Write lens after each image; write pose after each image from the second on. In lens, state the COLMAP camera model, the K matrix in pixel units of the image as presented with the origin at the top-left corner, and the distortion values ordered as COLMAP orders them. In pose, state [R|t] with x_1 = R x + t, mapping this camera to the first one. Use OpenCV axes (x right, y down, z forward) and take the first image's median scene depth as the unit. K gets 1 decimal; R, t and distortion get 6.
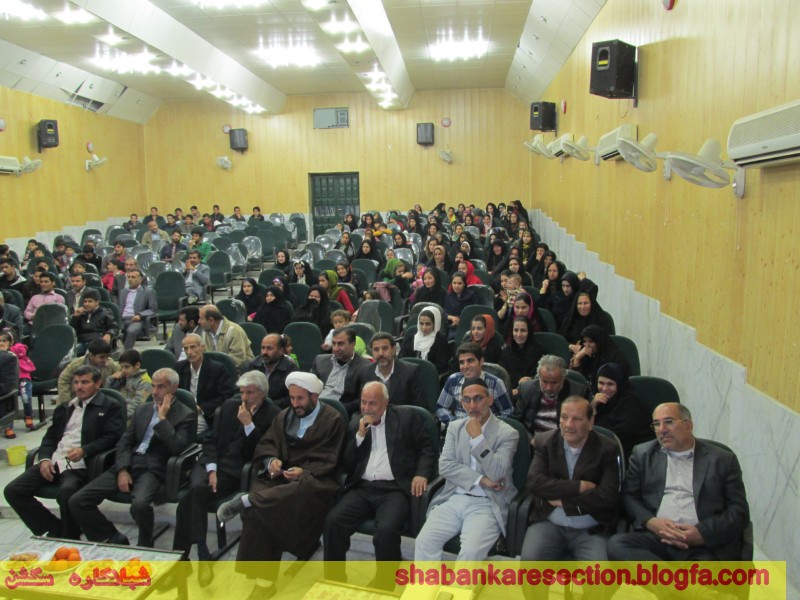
lens RADIAL K [[670.3, 0, 405.2], [0, 670.3, 302.0], [0, 0, 1]] dist [-0.036476, 0.011154]
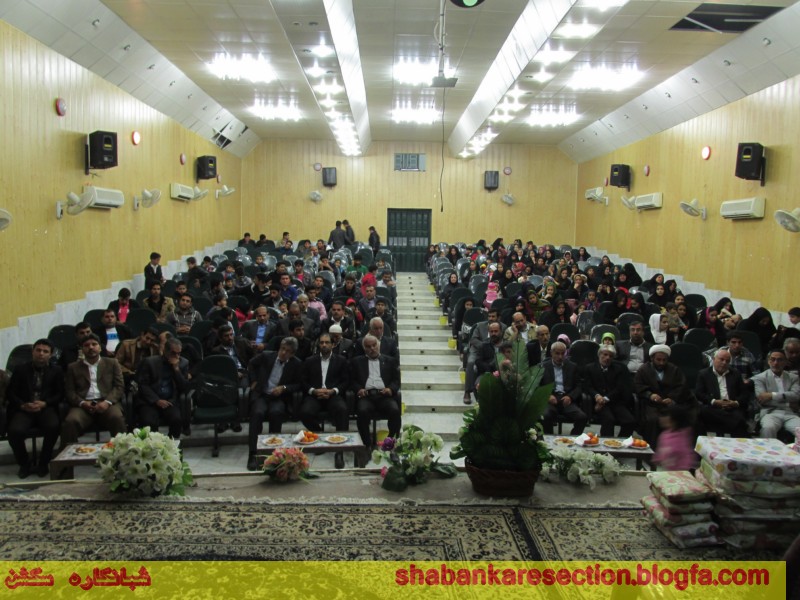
lens RADIAL K [[670.3, 0, 405.4], [0, 670.3, 300.6], [0, 0, 1]] dist [-0.036476, 0.011154]
pose [[0.993932, 0.029038, 0.106093, -0.332279], [-0.024211, 0.998624, -0.046511, 0.028985], [-0.107298, 0.043660, 0.993268, -0.210636]]
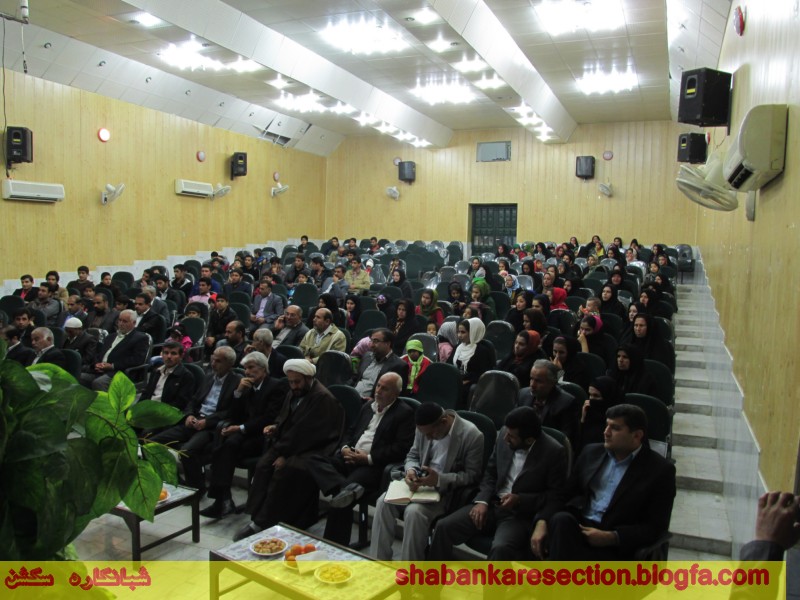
lens RADIAL K [[670.3, 0, 399.9], [0, 670.3, 298.3], [0, 0, 1]] dist [-0.036476, 0.011154]
pose [[0.952882, 0.059591, -0.297432, 0.102394], [-0.076152, 0.996107, -0.044396, 0.012872], [0.293628, 0.064954, 0.953710, -0.026633]]
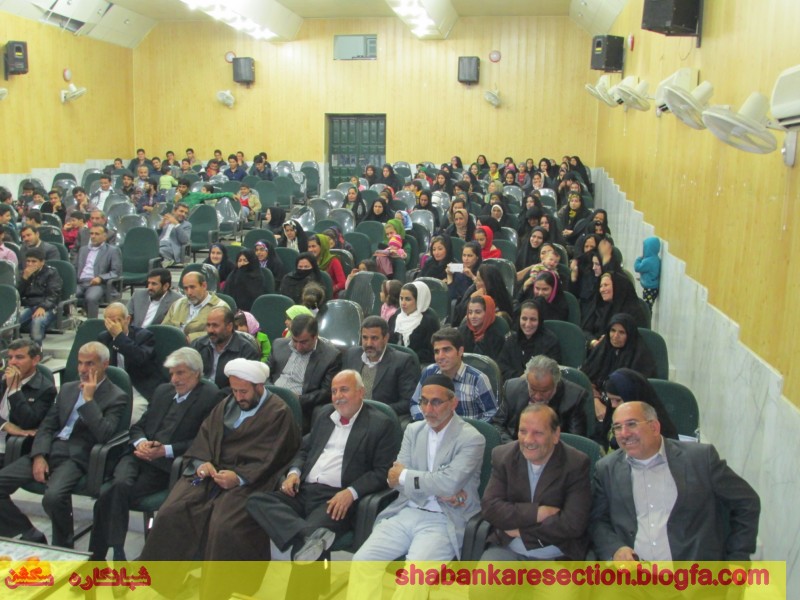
lens RADIAL K [[816.5, 0, 404.2], [0, 816.5, 298.1], [0, 0, 1]] dist [-0.036389, 0.000000]
pose [[0.997019, 0.045268, -0.062481, 0.036009], [-0.043294, 0.998530, 0.032596, -0.003046], [0.063865, -0.029794, 0.997514, -0.006532]]
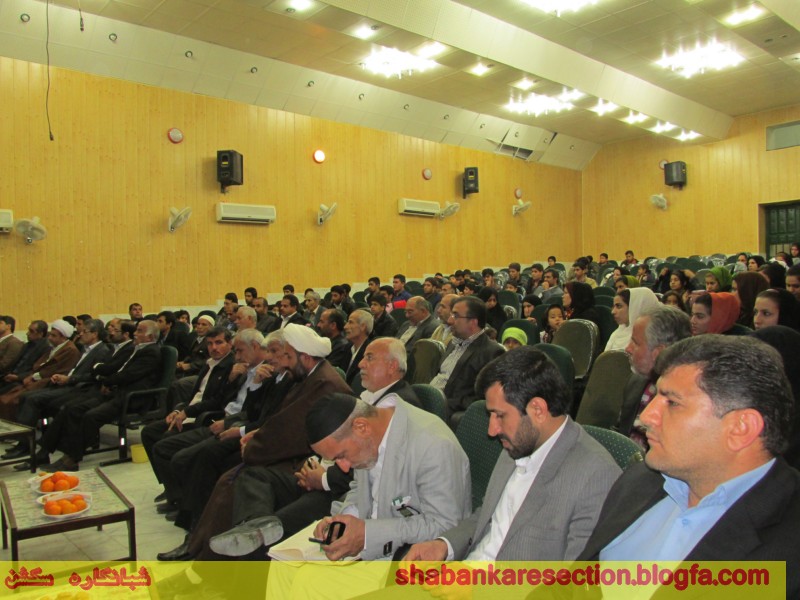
lens RADIAL K [[670.3, 0, 393.0], [0, 670.3, 296.7], [0, 0, 1]] dist [-0.036476, 0.011154]
pose [[0.722042, 0.002197, -0.691845, 0.136797], [-0.083731, 0.992922, -0.084232, 0.040456], [0.686763, 0.118748, 0.717116, 0.161100]]
